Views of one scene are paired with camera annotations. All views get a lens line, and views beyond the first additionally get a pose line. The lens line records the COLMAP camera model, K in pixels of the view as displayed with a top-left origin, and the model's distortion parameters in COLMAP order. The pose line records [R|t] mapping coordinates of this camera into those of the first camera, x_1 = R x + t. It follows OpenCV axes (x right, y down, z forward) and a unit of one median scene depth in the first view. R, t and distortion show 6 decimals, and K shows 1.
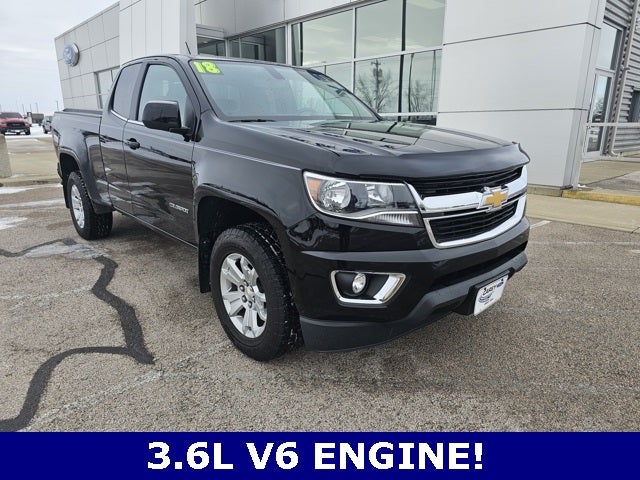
lens RADIAL K [[427.4, 0, 317.8], [0, 427.4, 234.3], [0, 0, 1]] dist [0.052975, -0.038327]
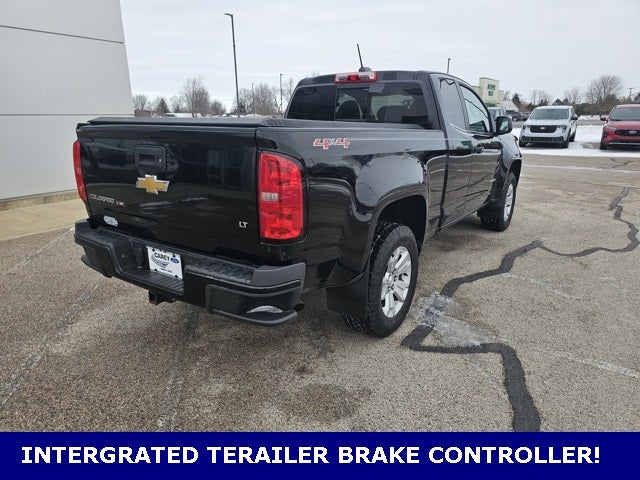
lens RADIAL K [[427.4, 0, 316.0], [0, 427.4, 238.5], [0, 0, 1]] dist [0.052975, -0.038327]
pose [[-0.229453, -0.266325, 0.936174, -1.596132], [0.254035, 0.912112, 0.321742, -0.506917], [-0.939584, 0.311646, -0.141631, 1.746334]]
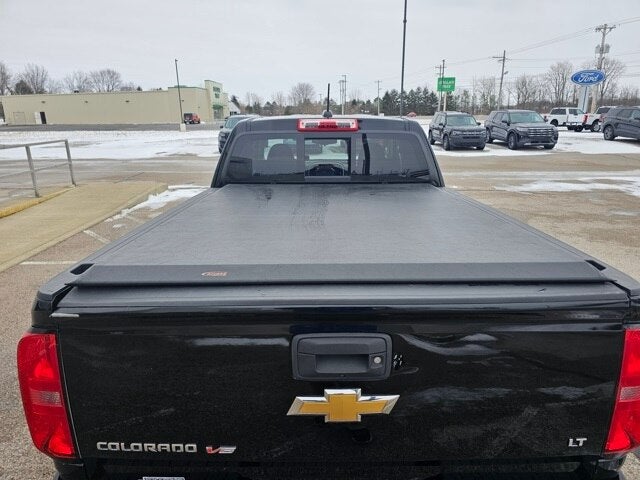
lens RADIAL K [[427.4, 0, 324.7], [0, 427.4, 236.8], [0, 0, 1]] dist [0.052975, -0.038327]
pose [[-0.750823, -0.177105, 0.636316, -1.033308], [0.176533, 0.874527, 0.451707, -0.712827], [-0.636475, 0.451483, -0.625350, 2.041669]]
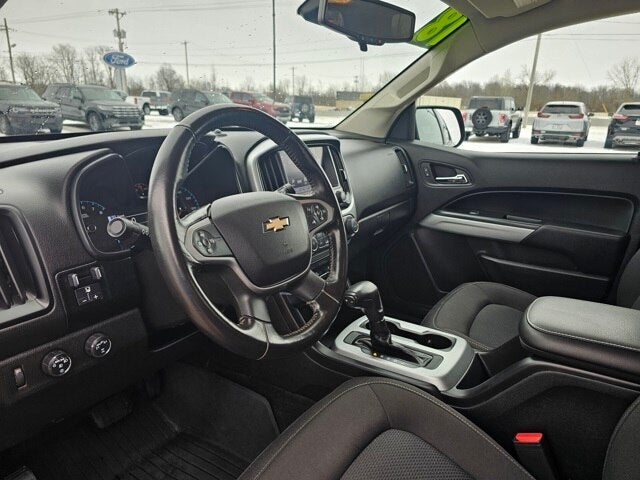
lens RADIAL K [[427.4, 0, 317.7], [0, 427.4, 236.4], [0, 0, 1]] dist [0.052975, -0.038327]
pose [[-0.967123, 0.046649, -0.249992, 0.014931], [-0.093445, 0.849075, 0.519941, -0.403032], [0.236517, 0.526208, -0.816802, 1.399366]]
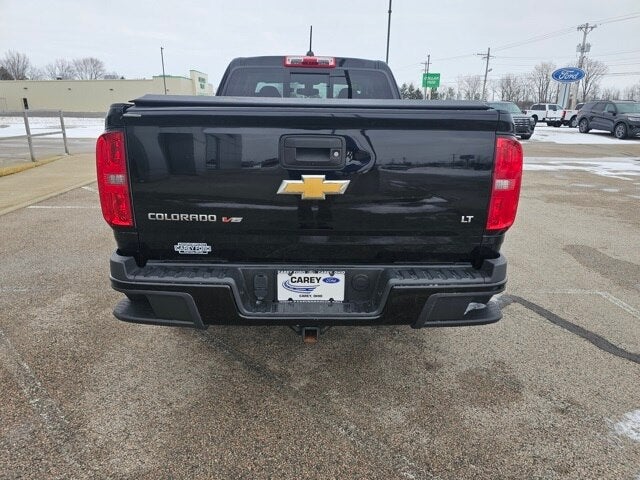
lens RADIAL K [[427.4, 0, 317.9], [0, 427.4, 237.7], [0, 0, 1]] dist [0.052975, -0.038327]
pose [[-0.761613, -0.196799, 0.617427, -1.191978], [0.152160, 0.871827, 0.465580, -0.622019], [-0.629915, 0.448539, -0.634050, 2.238784]]
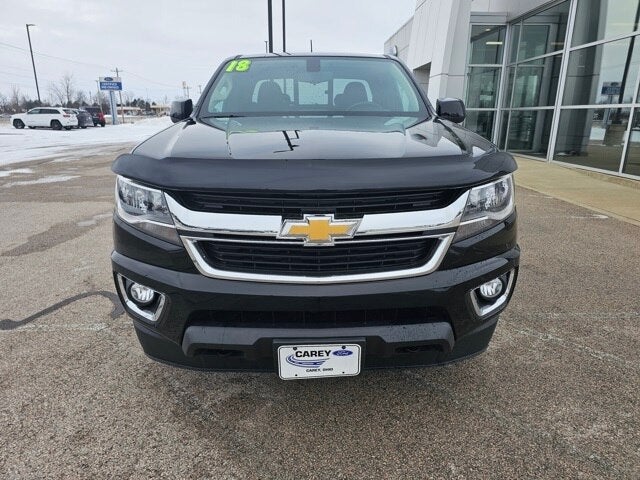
lens RADIAL K [[427.4, 0, 319.4], [0, 427.4, 233.2], [0, 0, 1]] dist [0.052975, -0.038327]
pose [[0.760622, 0.172307, -0.625911, 0.576451], [-0.164778, 0.983802, 0.070588, -0.085893], [0.627935, 0.049446, 0.776693, 0.305951]]
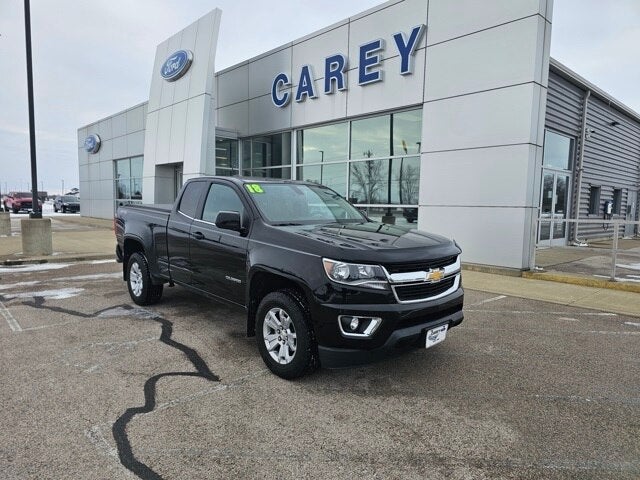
lens RADIAL K [[427.4, 0, 318.9], [0, 427.4, 240.8], [0, 0, 1]] dist [0.052975, -0.038327]
pose [[0.999806, 0.013754, 0.014086, -0.044099], [-0.011222, 0.986027, -0.166206, 0.044882], [-0.016175, 0.166016, 0.985990, -0.439372]]
